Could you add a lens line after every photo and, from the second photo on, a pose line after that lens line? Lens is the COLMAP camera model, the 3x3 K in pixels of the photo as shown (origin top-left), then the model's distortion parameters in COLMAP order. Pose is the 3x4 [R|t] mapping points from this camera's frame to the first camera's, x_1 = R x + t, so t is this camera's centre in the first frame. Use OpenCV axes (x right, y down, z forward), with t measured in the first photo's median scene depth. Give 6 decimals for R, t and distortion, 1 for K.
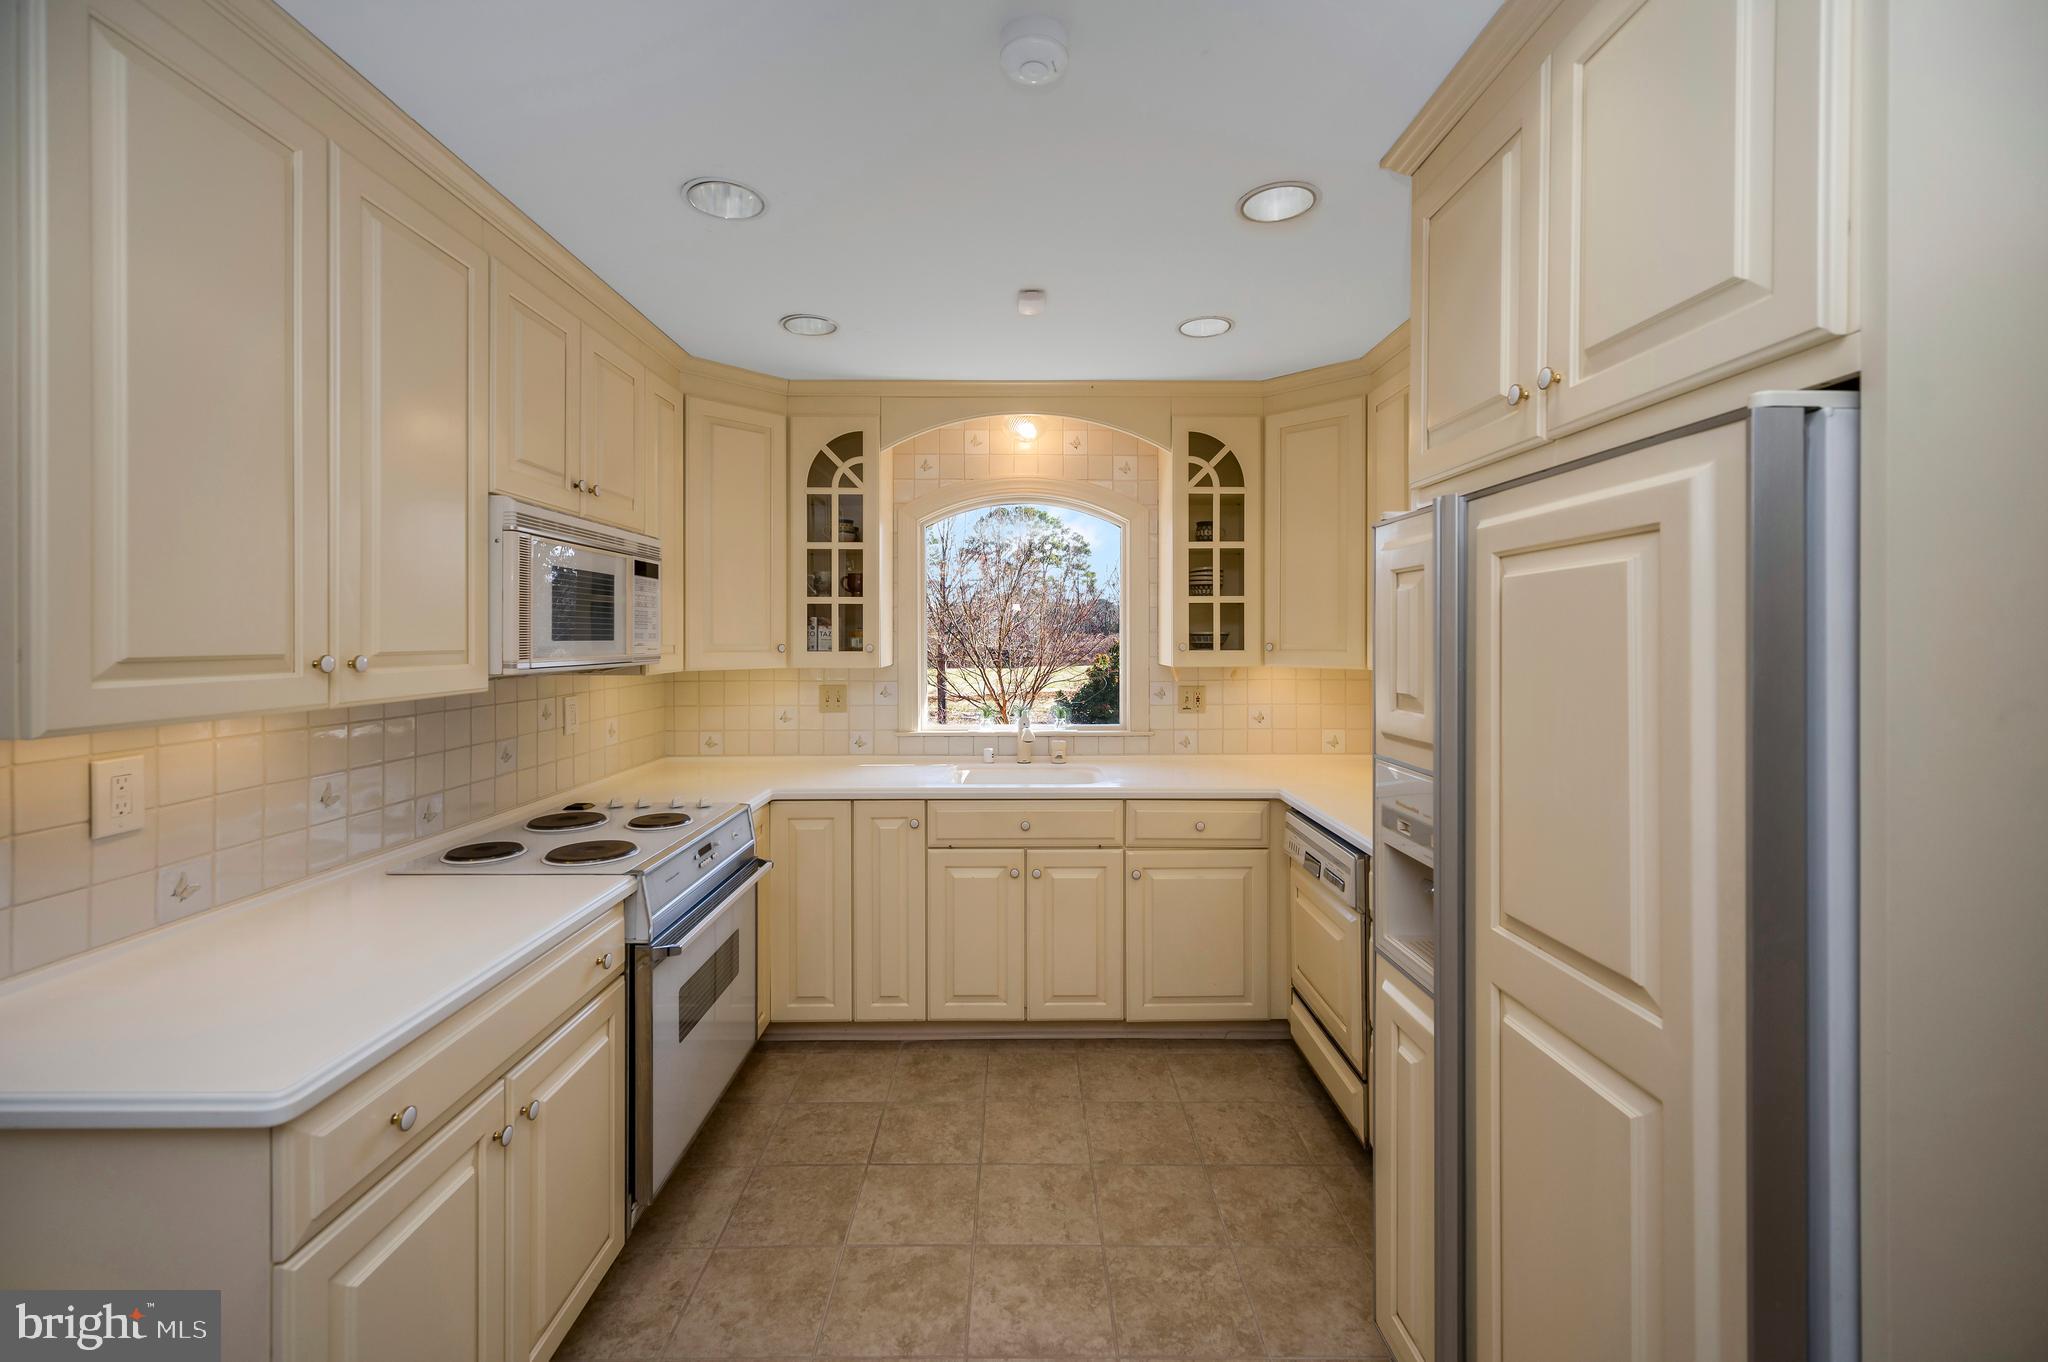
lens RADIAL K [[833.2, 0, 1018.3], [0, 833.2, 659.5], [0, 0, 1]] dist [0.002678, 0.000301]
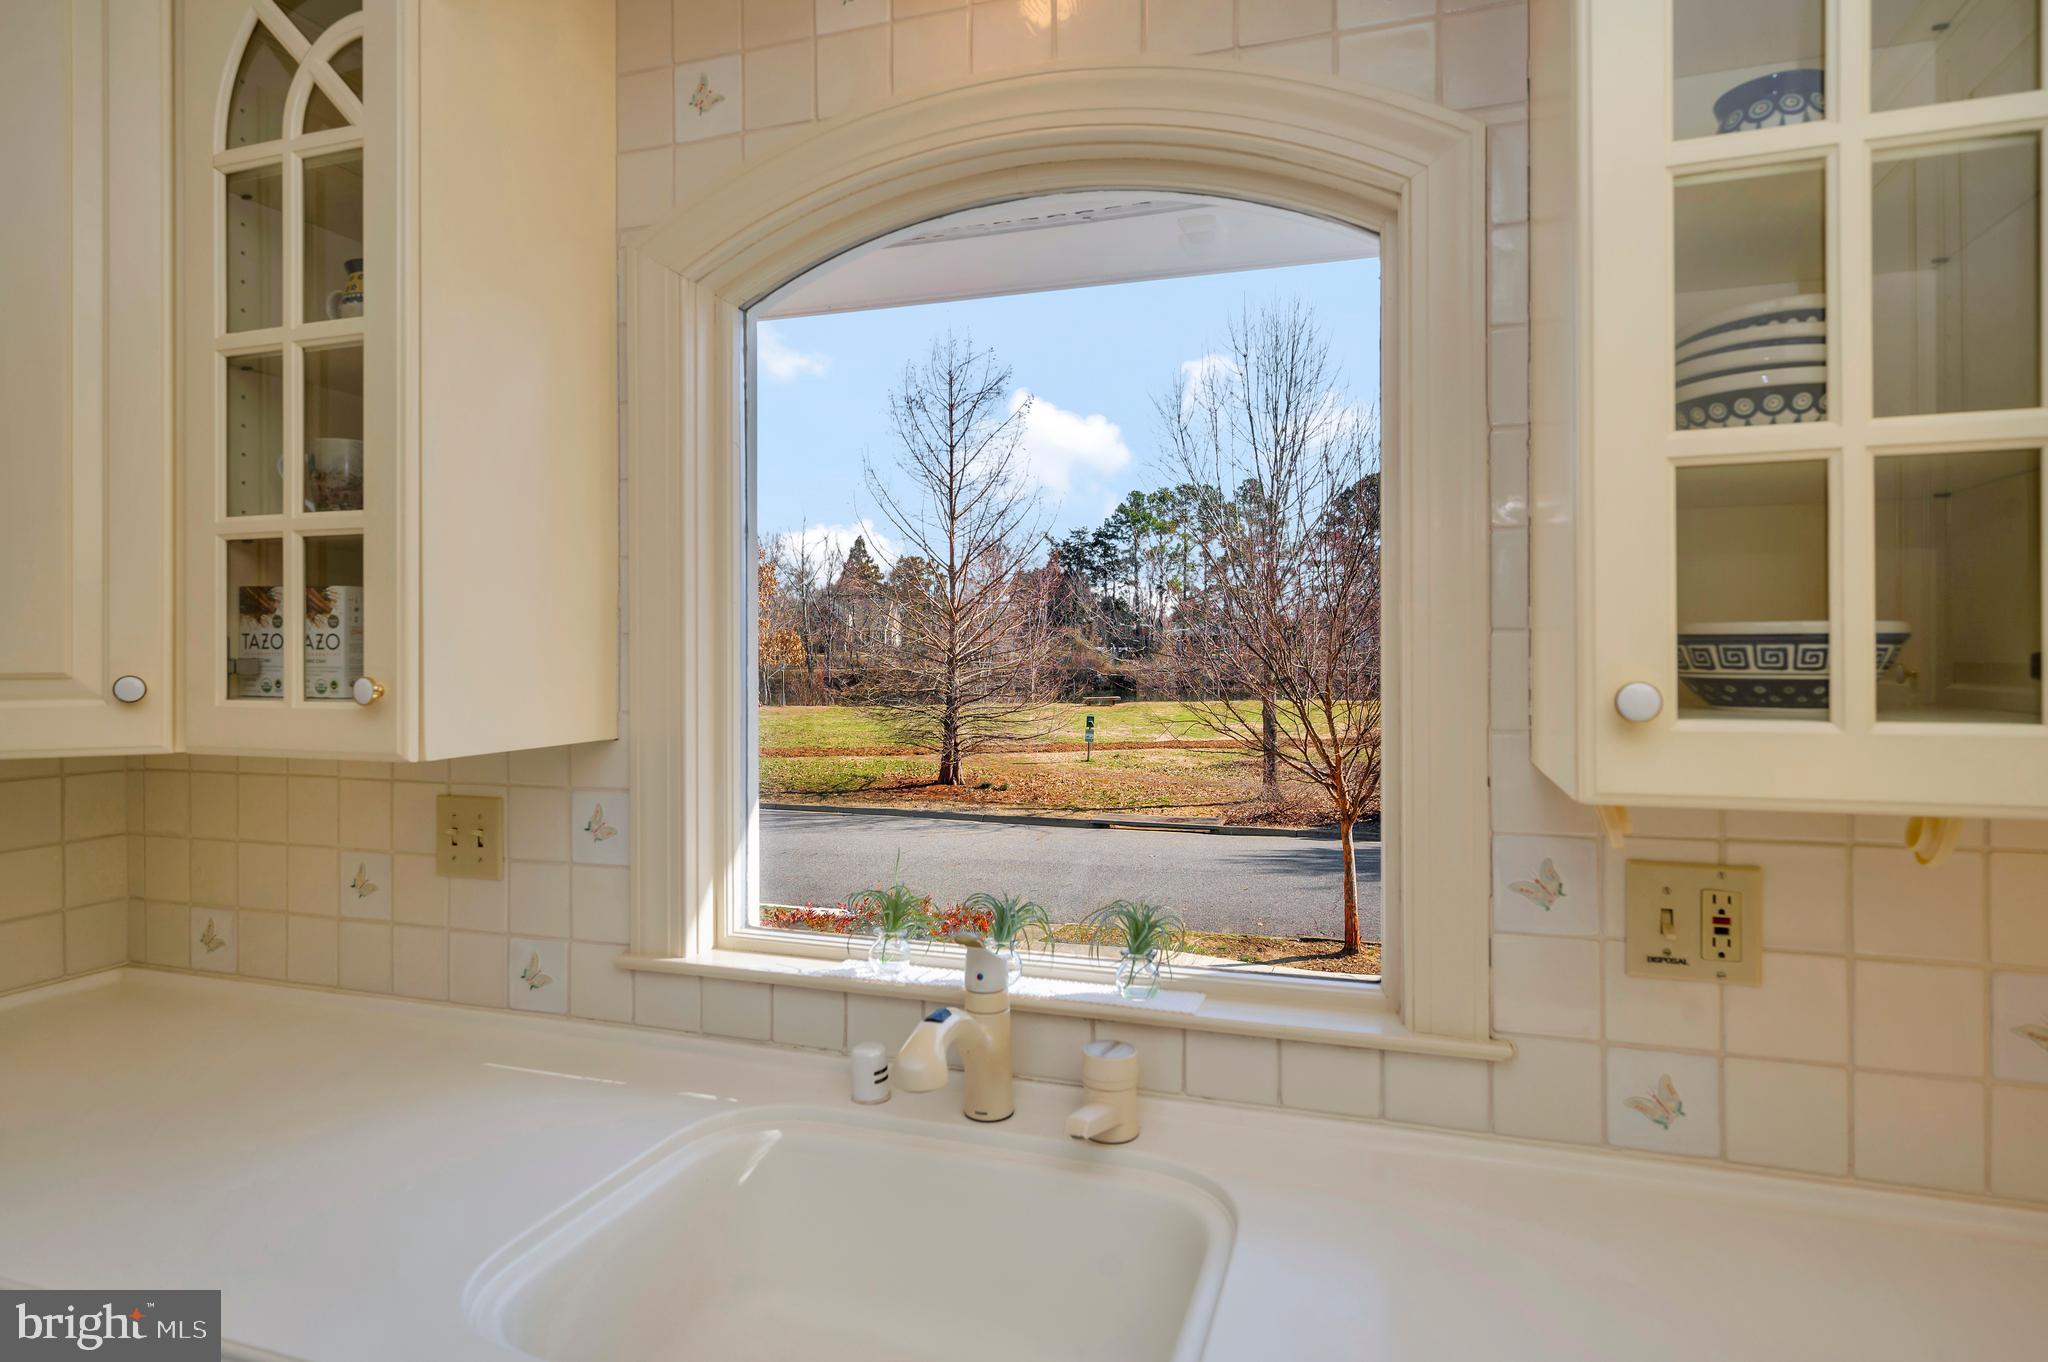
lens RADIAL K [[1045.7, 0, 1062.3], [0, 1045.7, 653.1], [0, 0, 1]] dist [-0.003111, -0.000031]
pose [[0.950652, -0.001126, -0.310258, 0.147439], [-0.007947, 0.999577, -0.027977, -0.018590], [0.310158, 0.029062, 0.950241, 0.744363]]
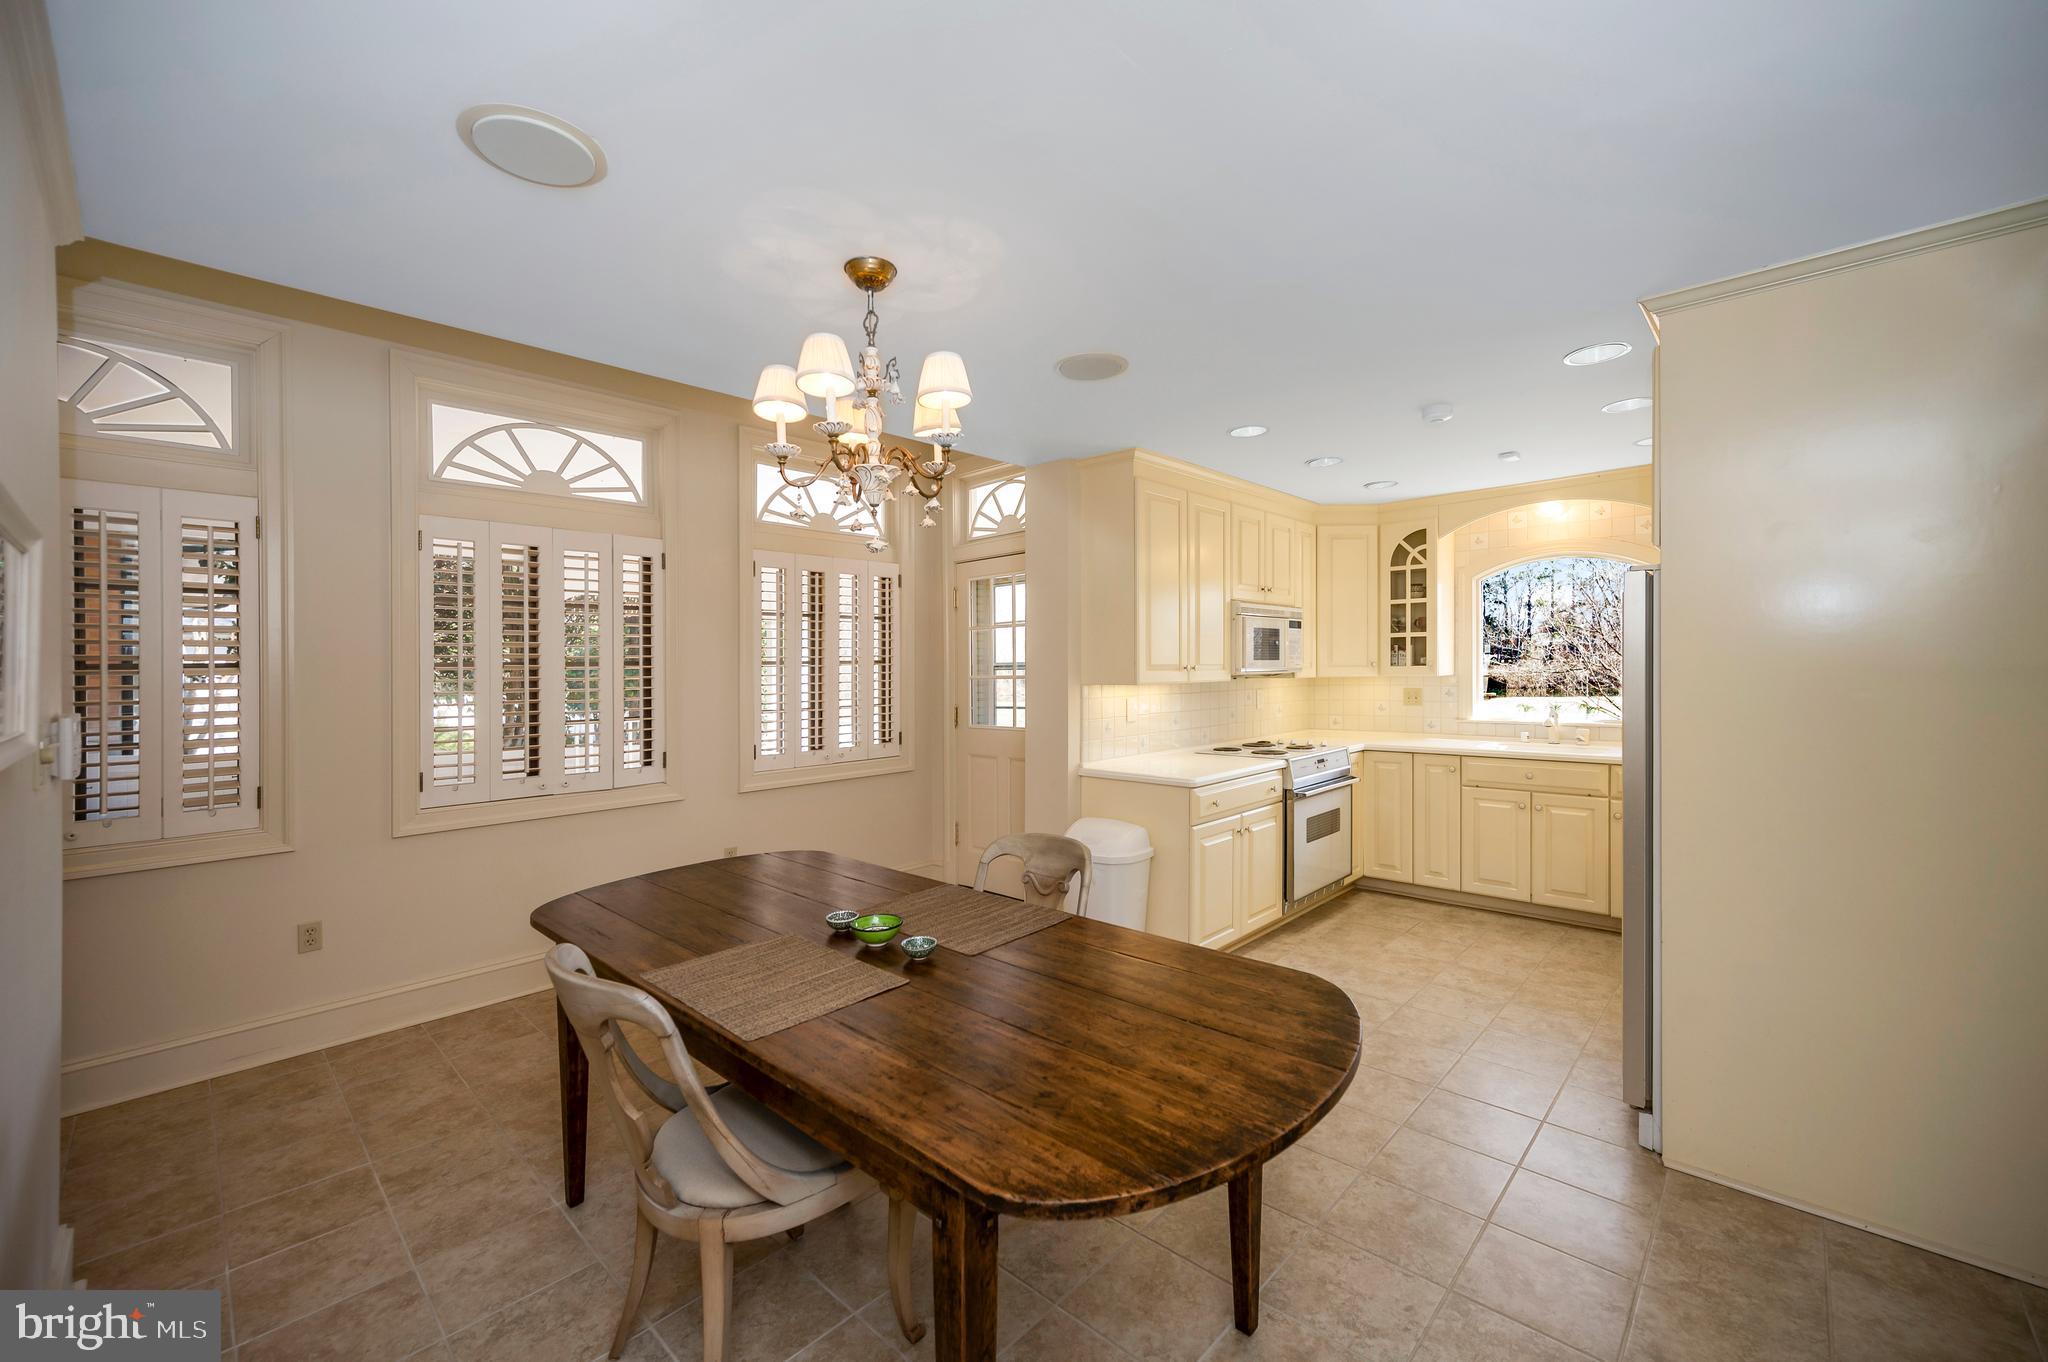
lens RADIAL K [[833.2, 0, 1018.3], [0, 833.2, 675.9], [0, 0, 1]] dist [0.002678, 0.000301]
pose [[0.723622, -0.003724, -0.690187, 0.352385], [-0.005040, 0.999930, -0.010679, 0.031041], [0.690179, 0.011206, 0.723552, -0.702420]]
